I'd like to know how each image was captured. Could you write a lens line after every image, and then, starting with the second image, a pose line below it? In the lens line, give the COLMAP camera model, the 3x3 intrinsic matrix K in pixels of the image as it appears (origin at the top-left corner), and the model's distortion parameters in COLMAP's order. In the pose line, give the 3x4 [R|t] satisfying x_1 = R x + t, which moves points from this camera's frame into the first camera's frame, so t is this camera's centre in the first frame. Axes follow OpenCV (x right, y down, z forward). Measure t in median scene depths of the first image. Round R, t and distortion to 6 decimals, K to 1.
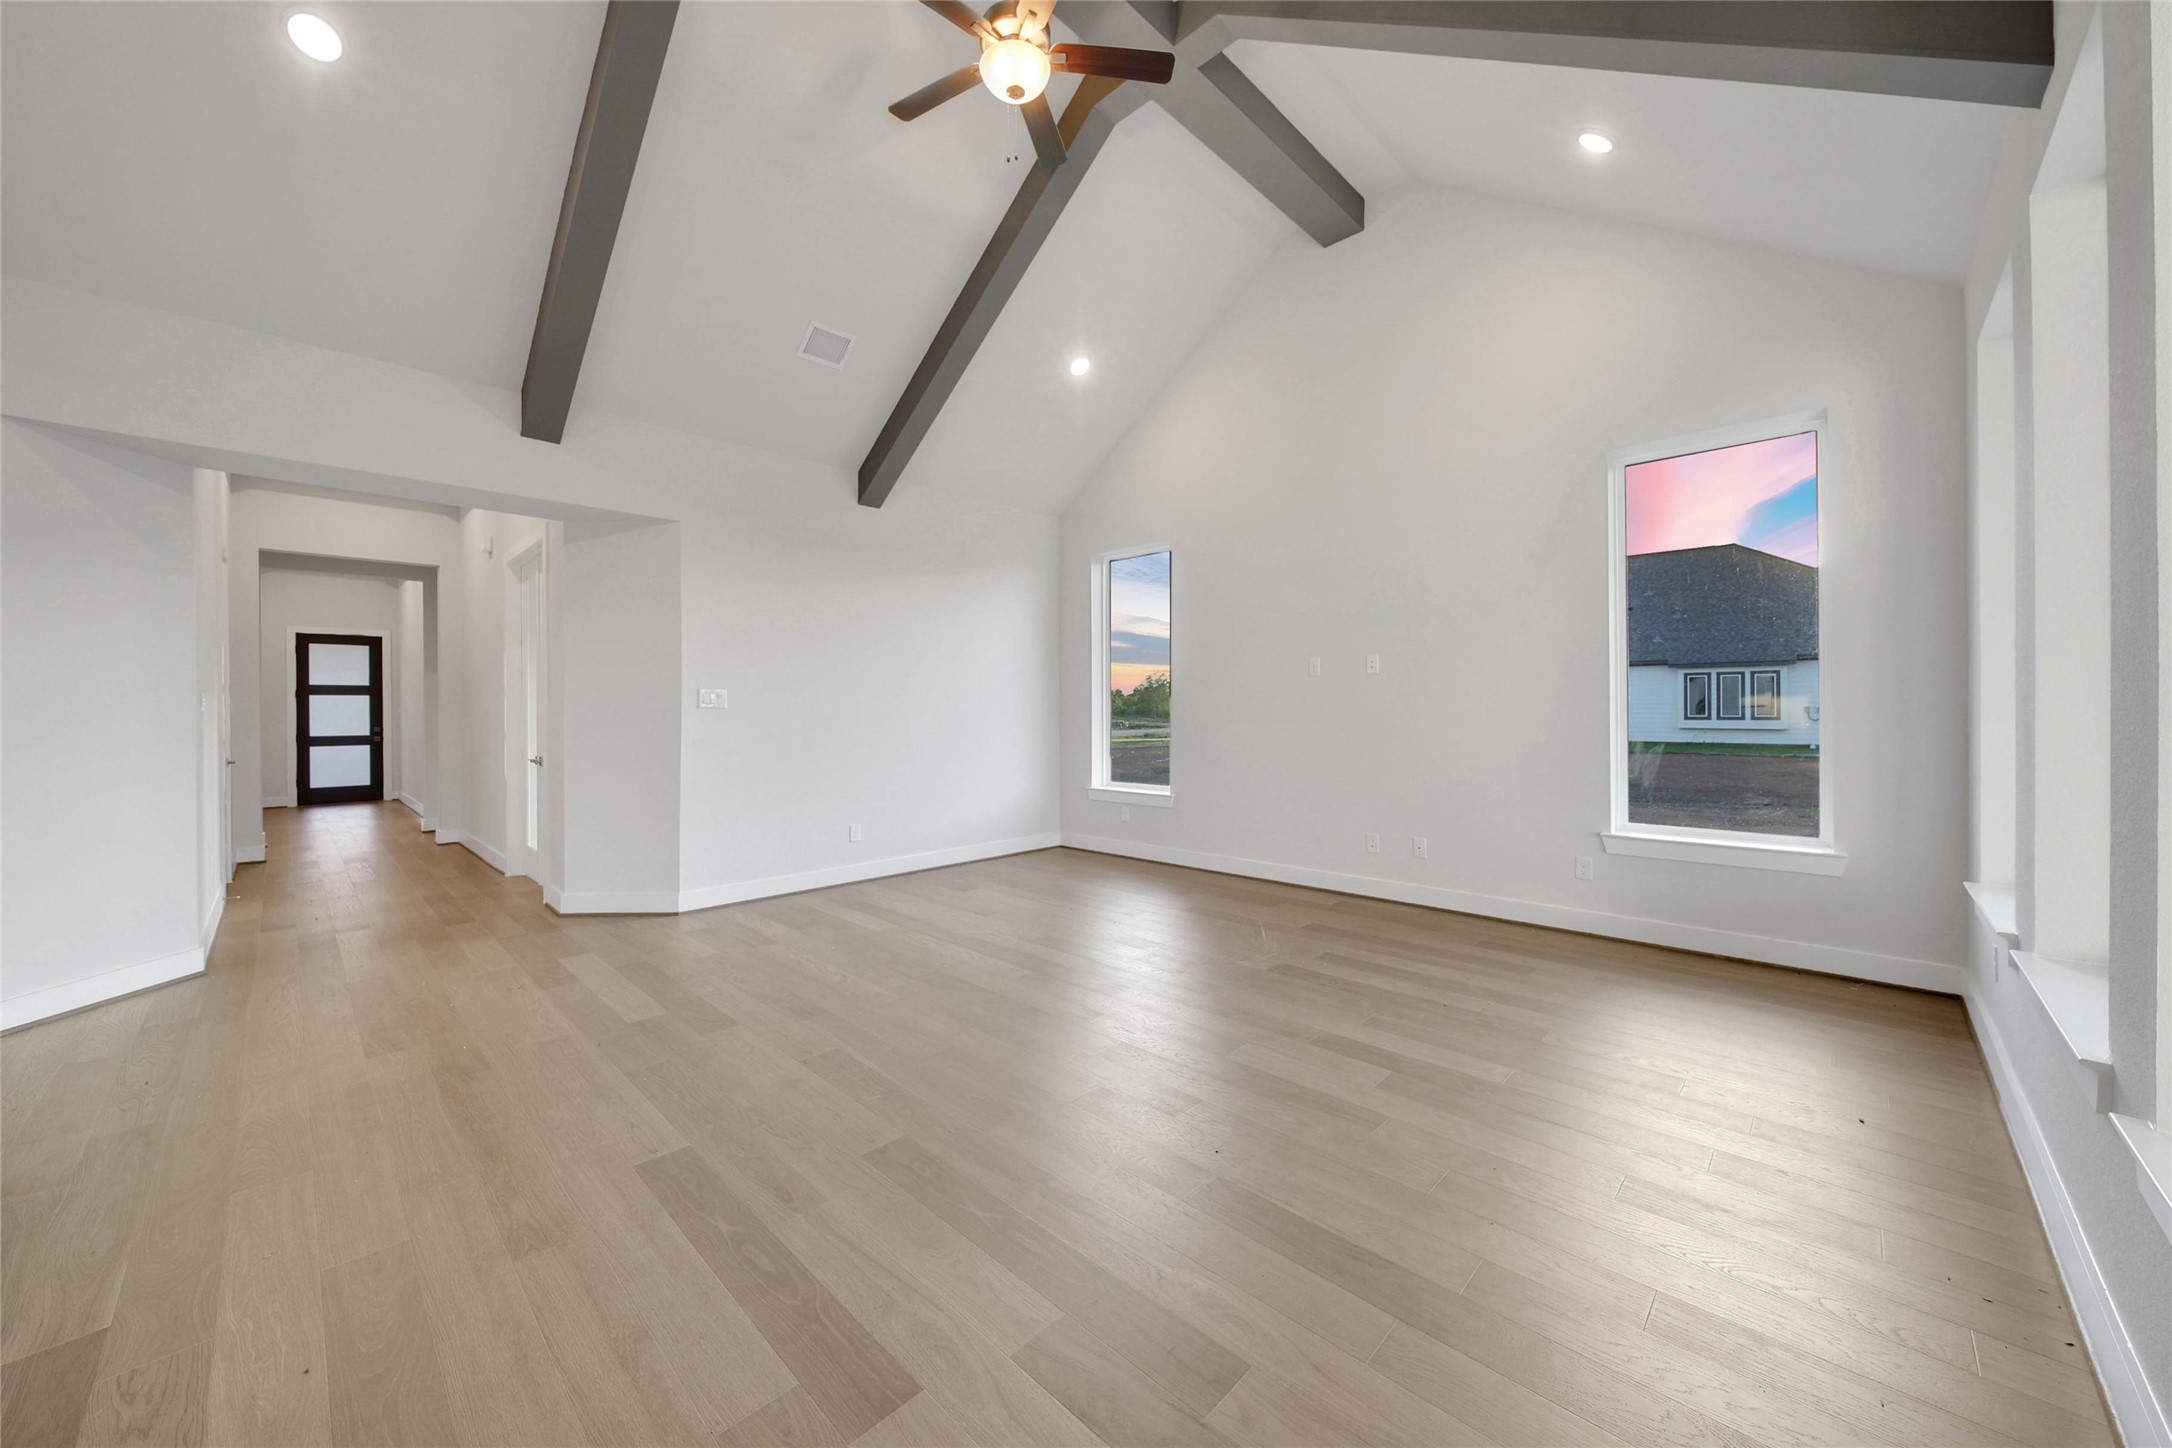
lens RADIAL K [[780.0, 0, 1084.2], [0, 780.0, 711.8], [0, 0, 1]] dist [-0.003989, -0.000209]
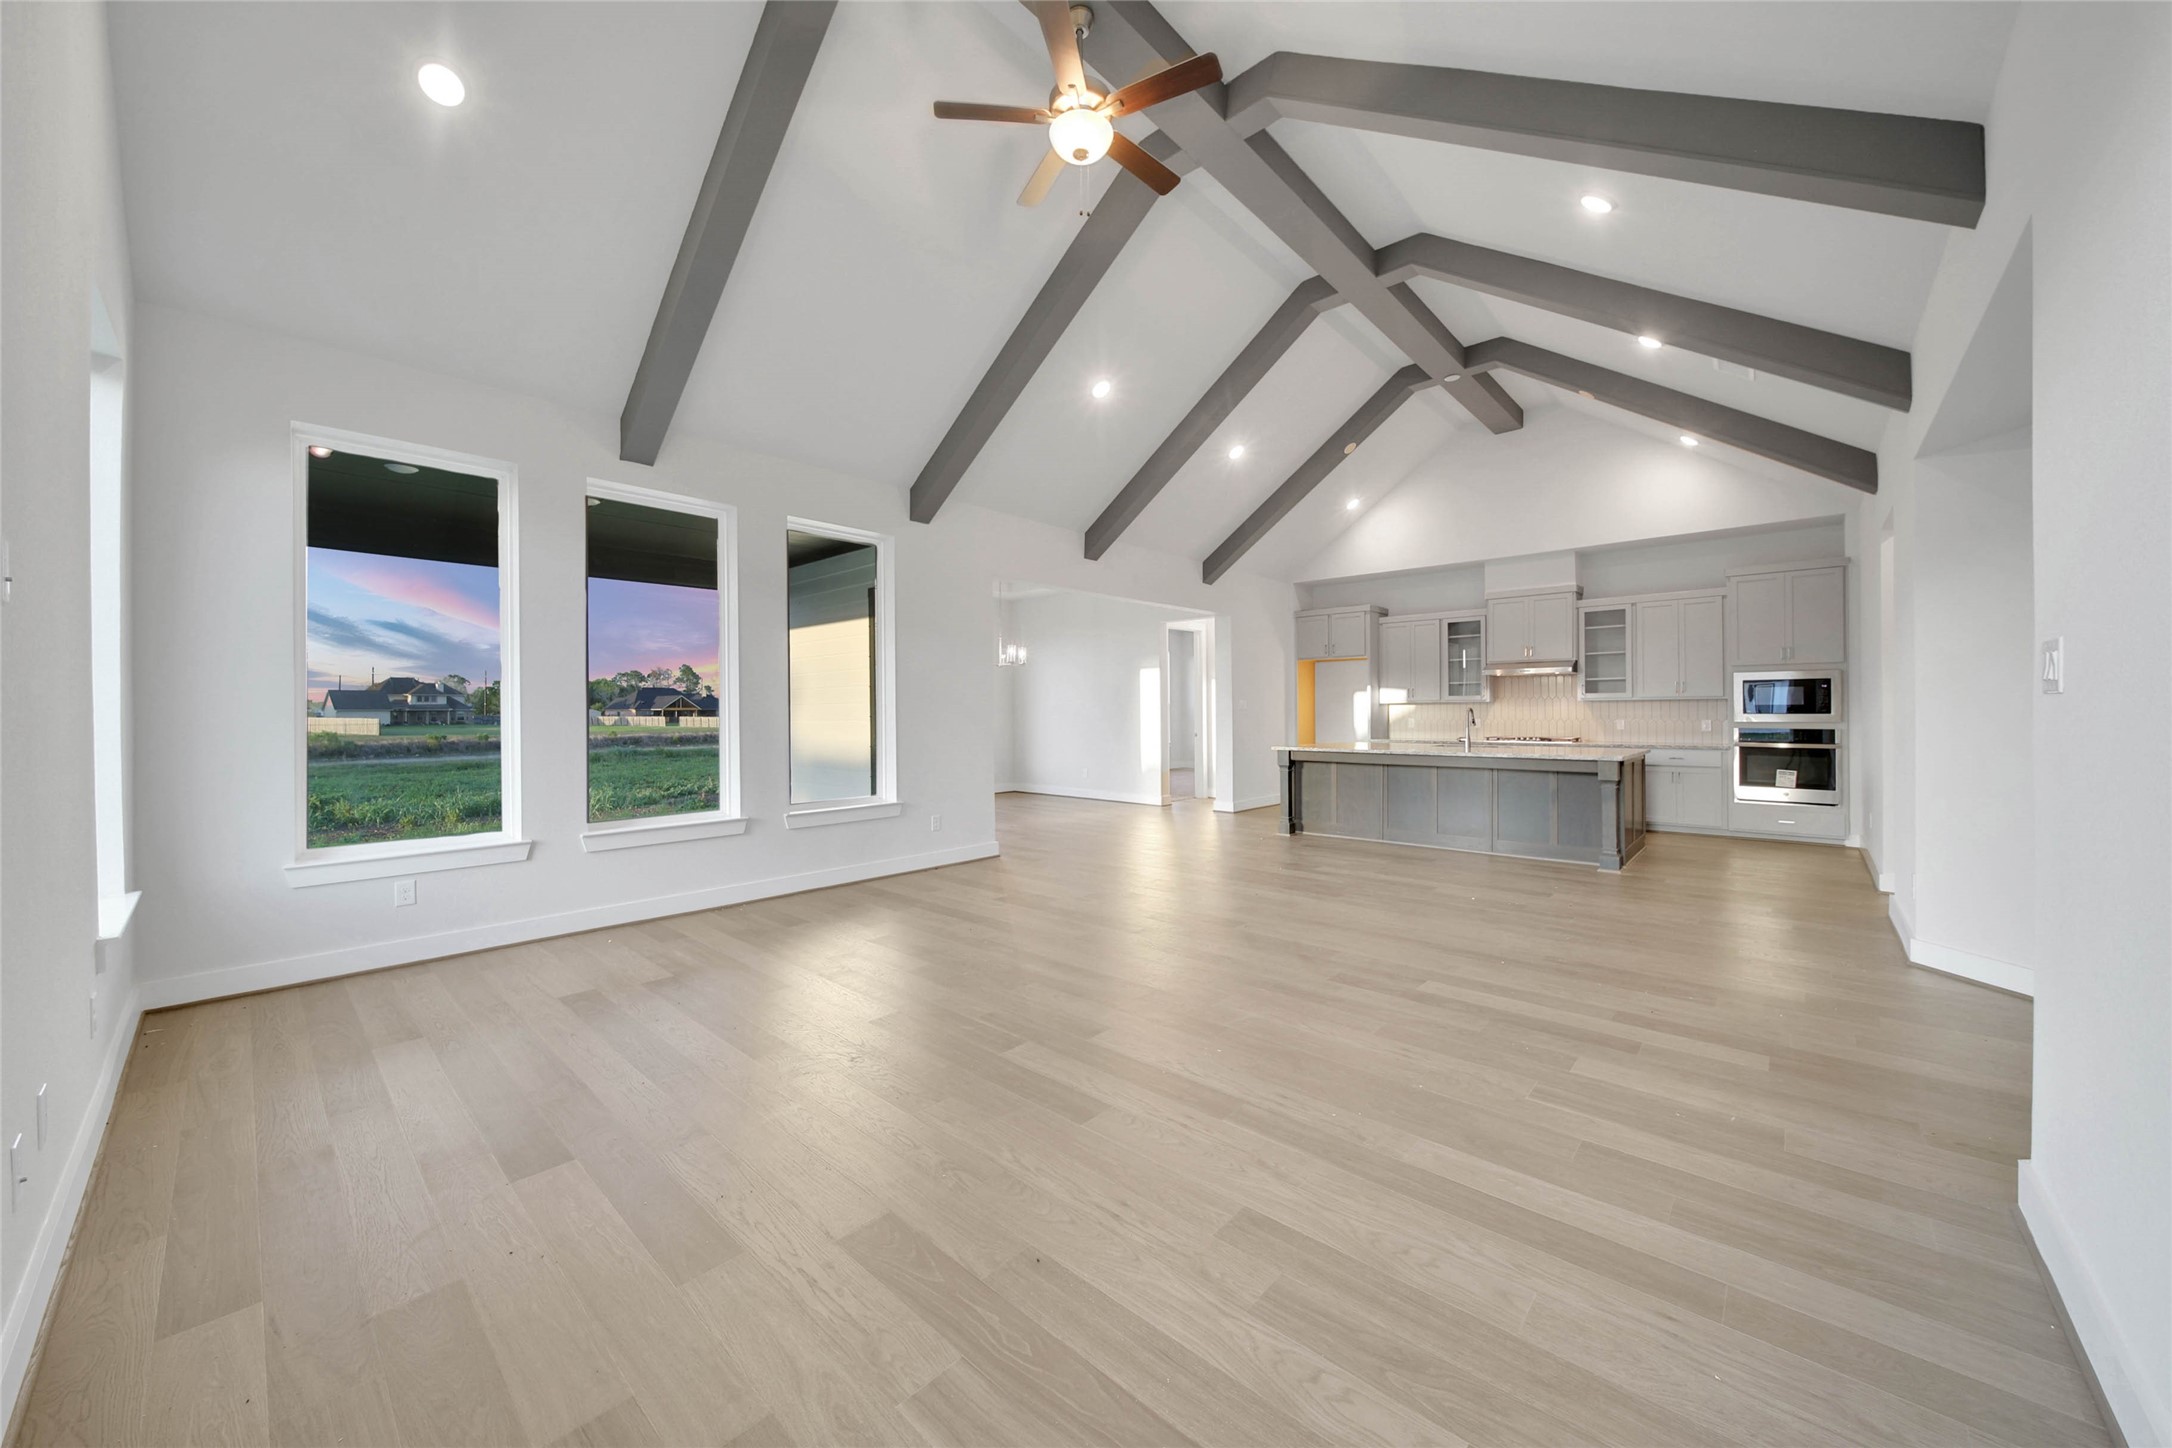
lens RADIAL K [[780.0, 0, 1084.2], [0, 780.0, 711.8], [0, 0, 1]] dist [-0.003989, -0.000209]
pose [[-0.999417, 0.012861, -0.031616, -0.022282], [0.012676, 0.999901, 0.006053, -0.004035], [0.031690, 0.005649, -0.999482, 0.985332]]
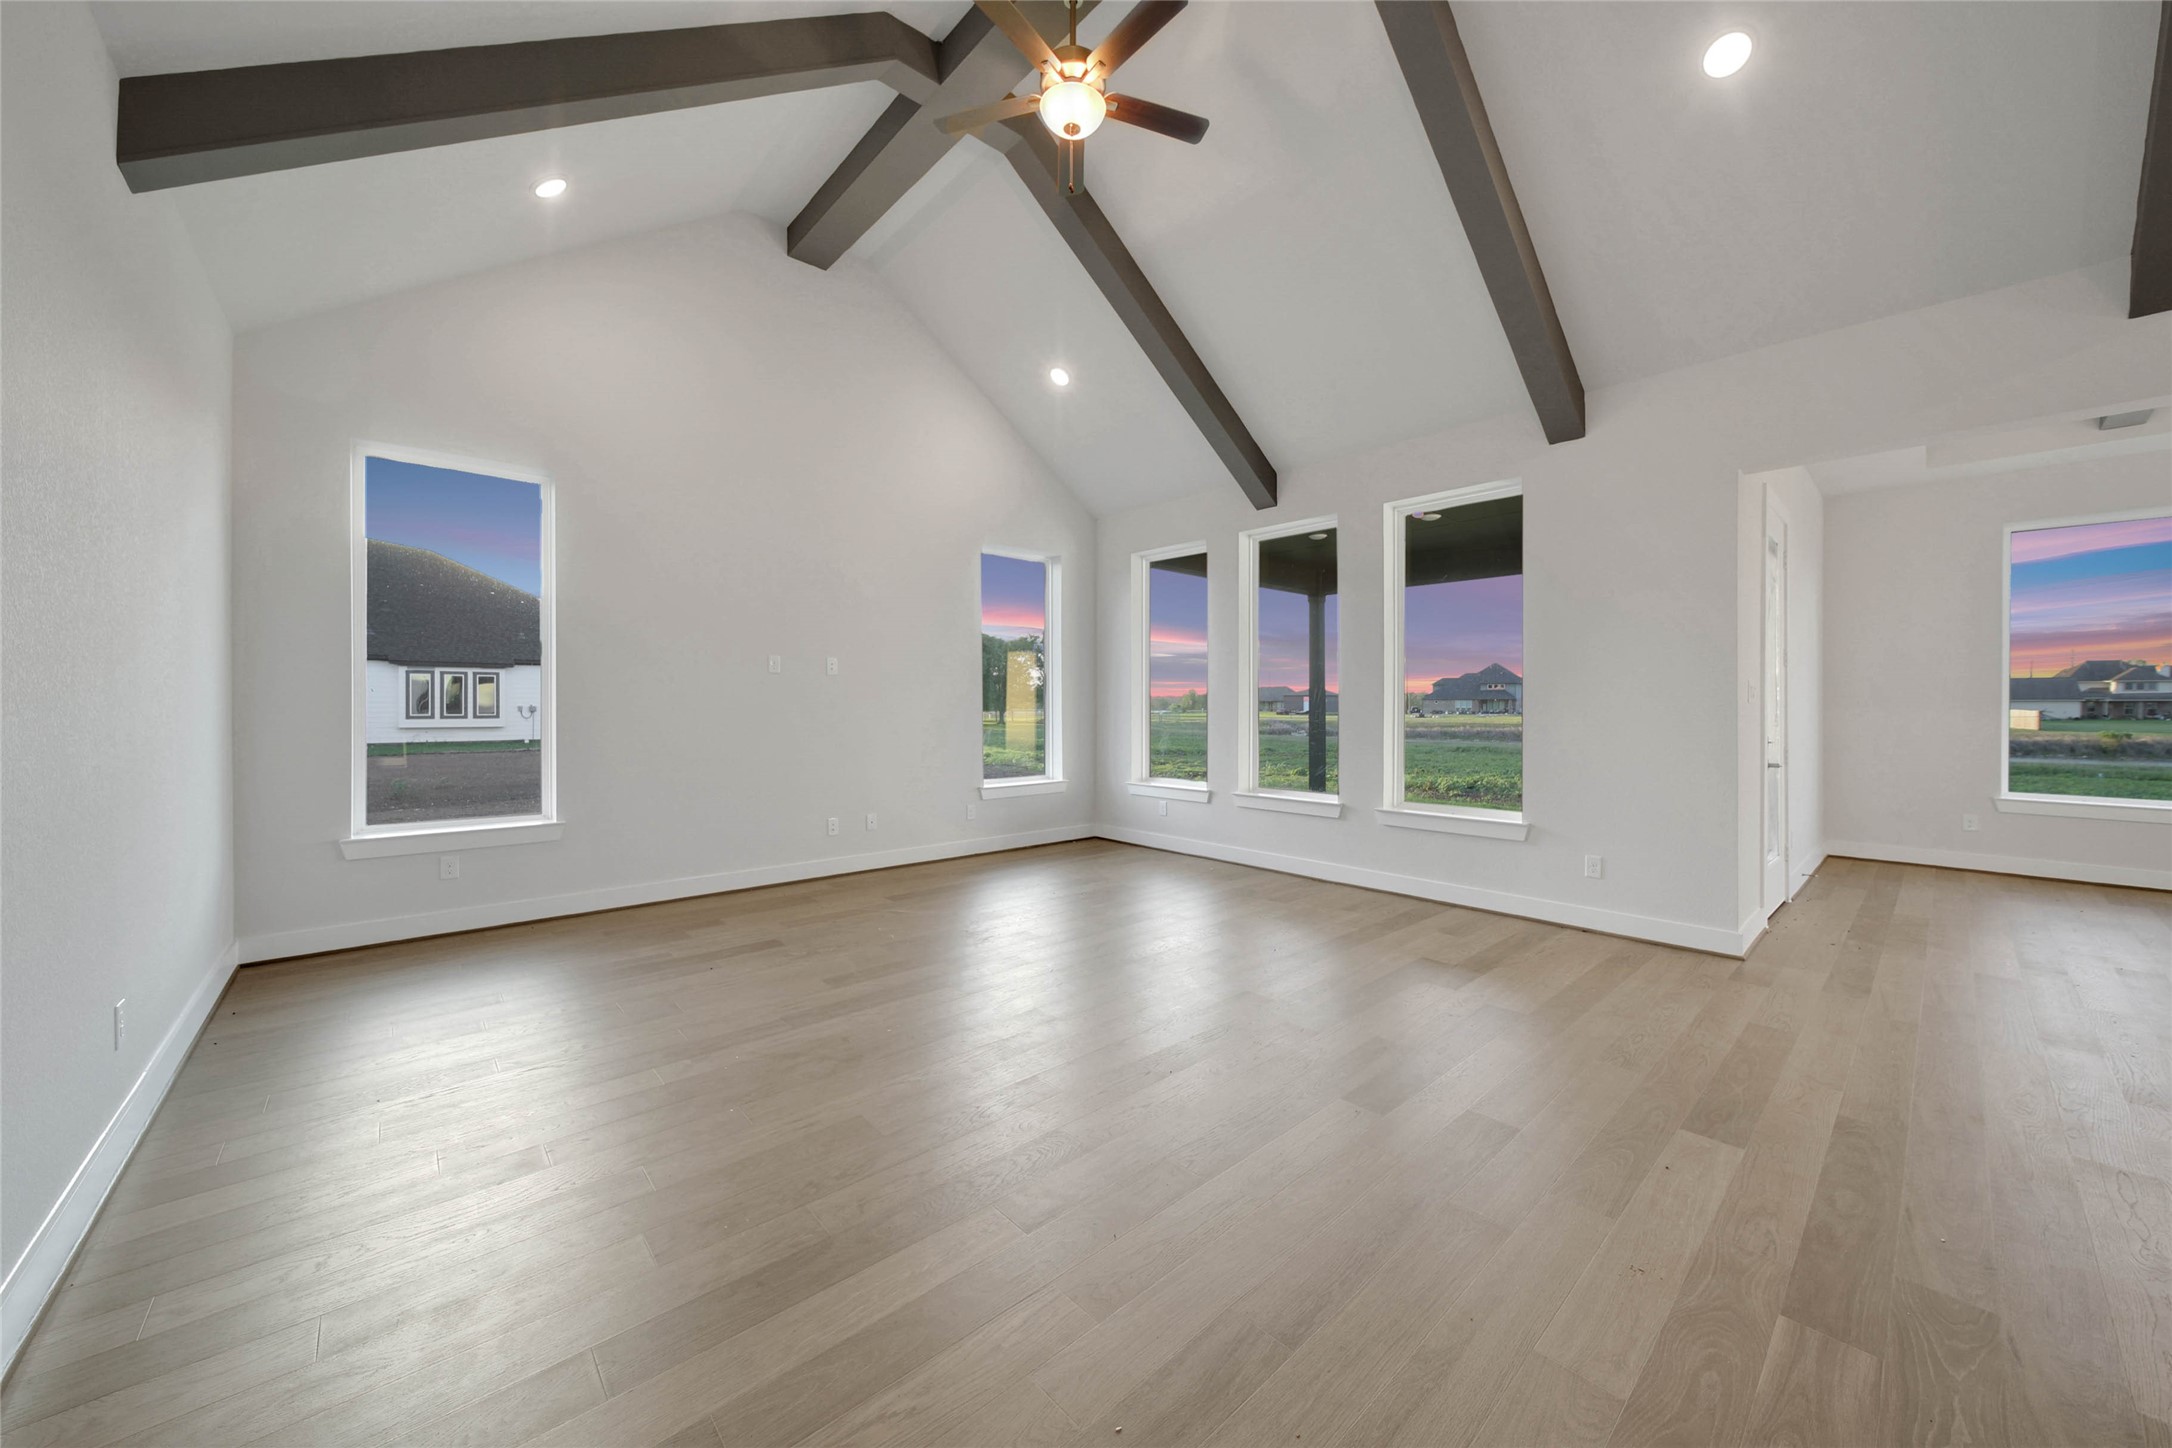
lens RADIAL K [[780.0, 0, 1084.2], [0, 780.0, 711.8], [0, 0, 1]] dist [-0.003989, -0.000209]
pose [[0.069928, -0.002825, 0.997548, -0.539939], [0.001848, 0.999995, 0.002702, 0.001342], [-0.997550, 0.001654, 0.069932, 0.424346]]
